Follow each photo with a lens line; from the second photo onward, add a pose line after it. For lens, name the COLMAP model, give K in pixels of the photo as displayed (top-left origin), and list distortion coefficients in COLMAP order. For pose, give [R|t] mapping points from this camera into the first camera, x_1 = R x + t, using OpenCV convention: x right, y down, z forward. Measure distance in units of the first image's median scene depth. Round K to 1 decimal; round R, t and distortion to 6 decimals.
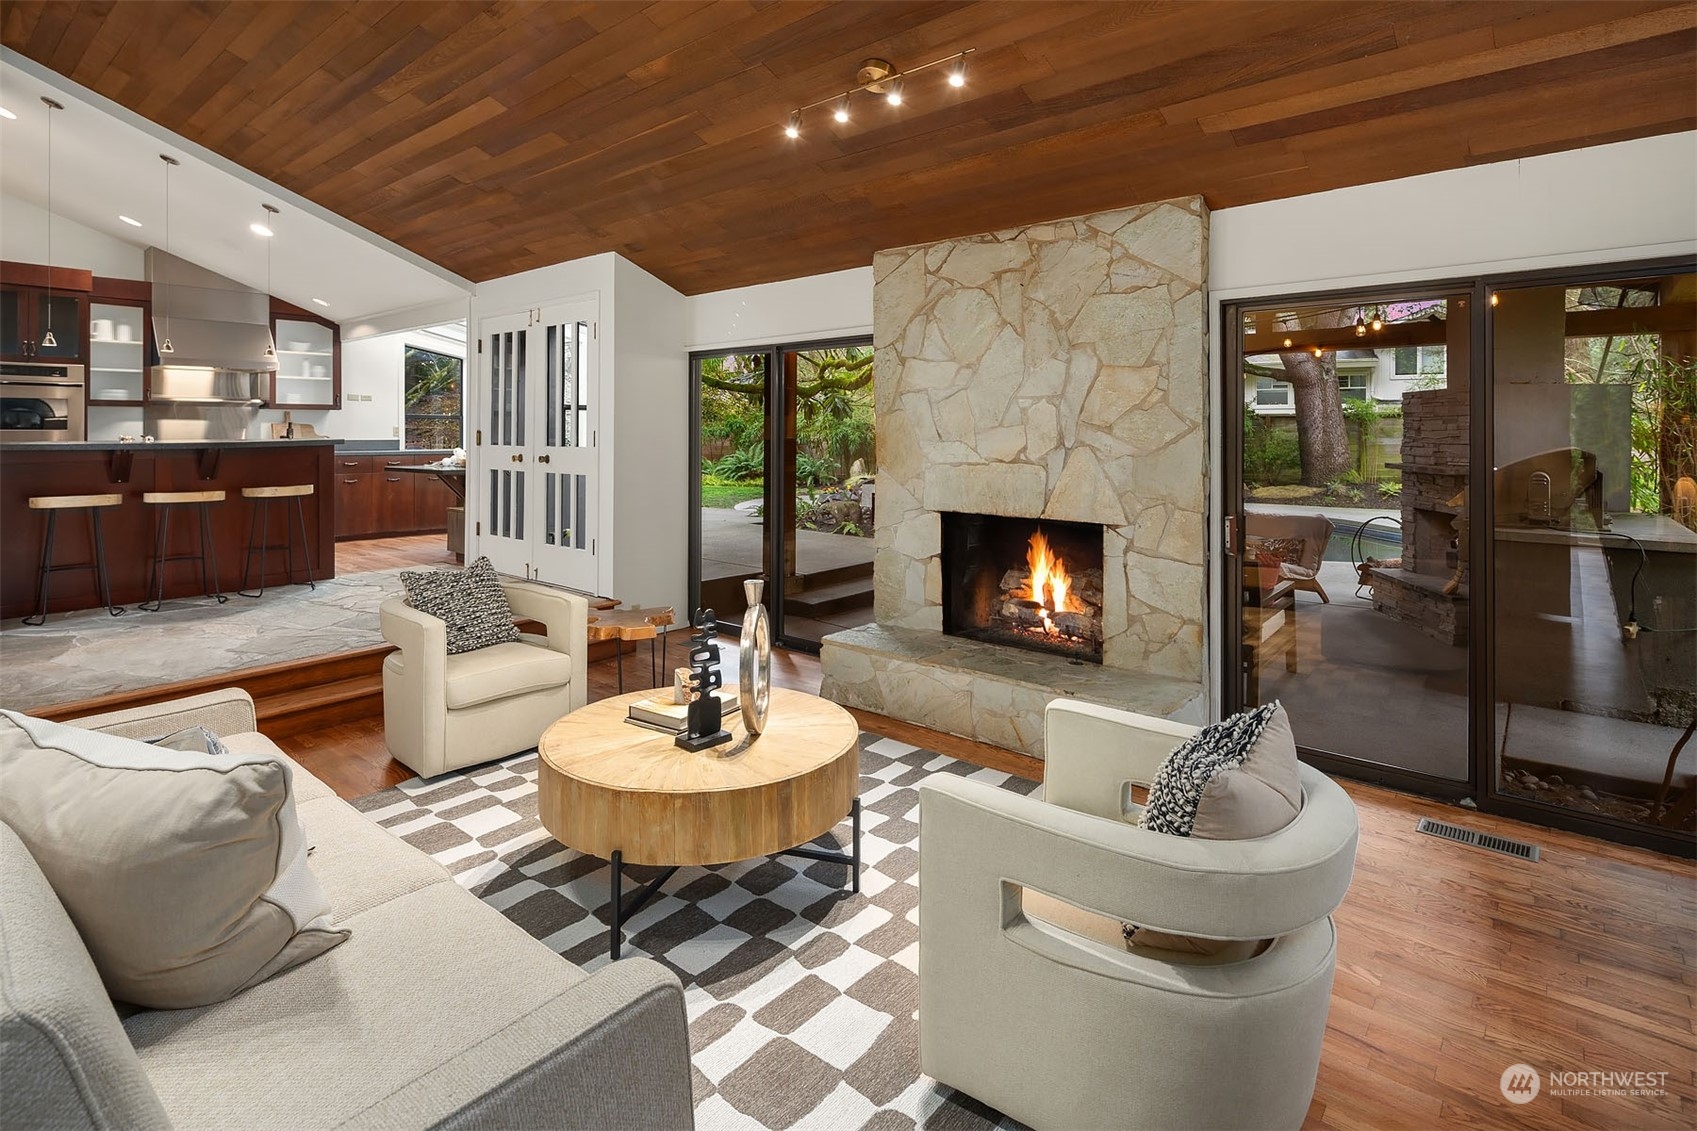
lens RADIAL K [[827.0, 0, 844.5], [0, 827.0, 429.9], [0, 0, 1]] dist [0.000154, -0.000402]
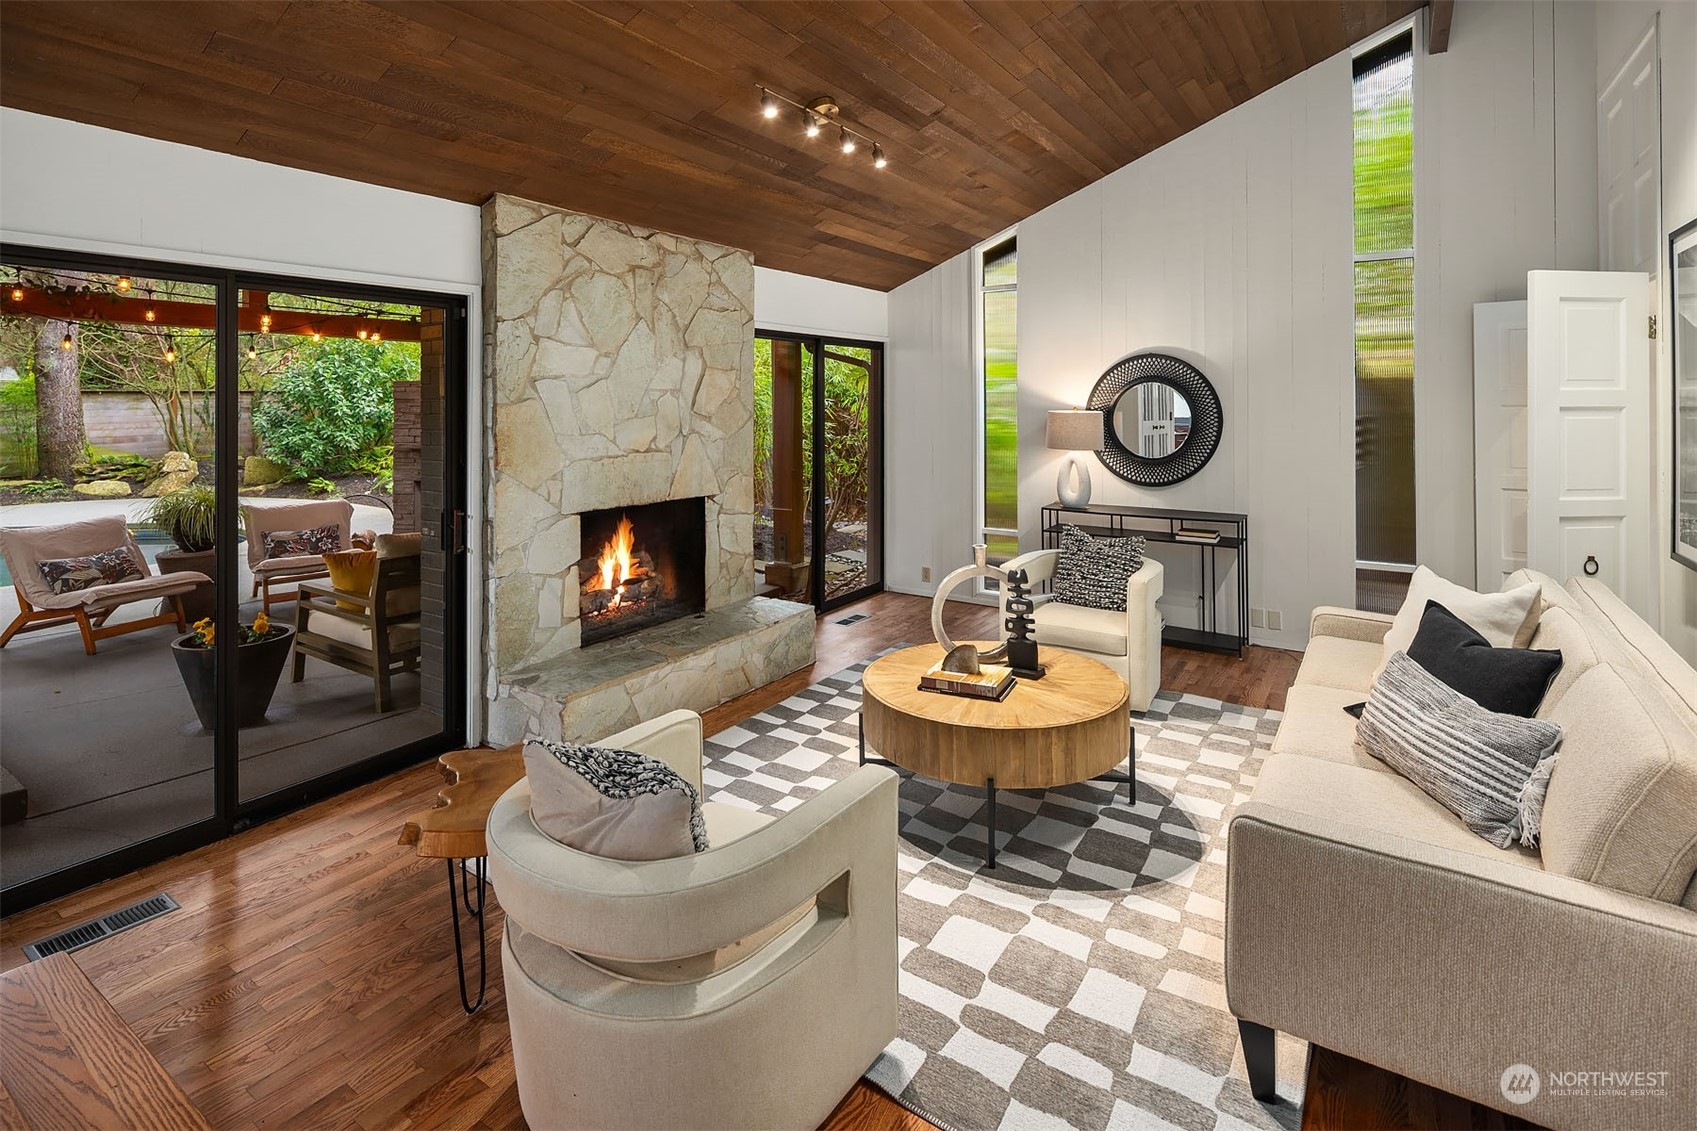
lens RADIAL K [[841.7, 0, 821.9], [0, 841.7, 394.4], [0, 0, 1]] dist [0.000655, 0.000332]
pose [[-0.097976, 0.010144, 0.995137, -0.876211], [0.002415, 0.999948, -0.009955, -0.021952], [-0.995186, 0.001428, -0.097995, 0.882631]]
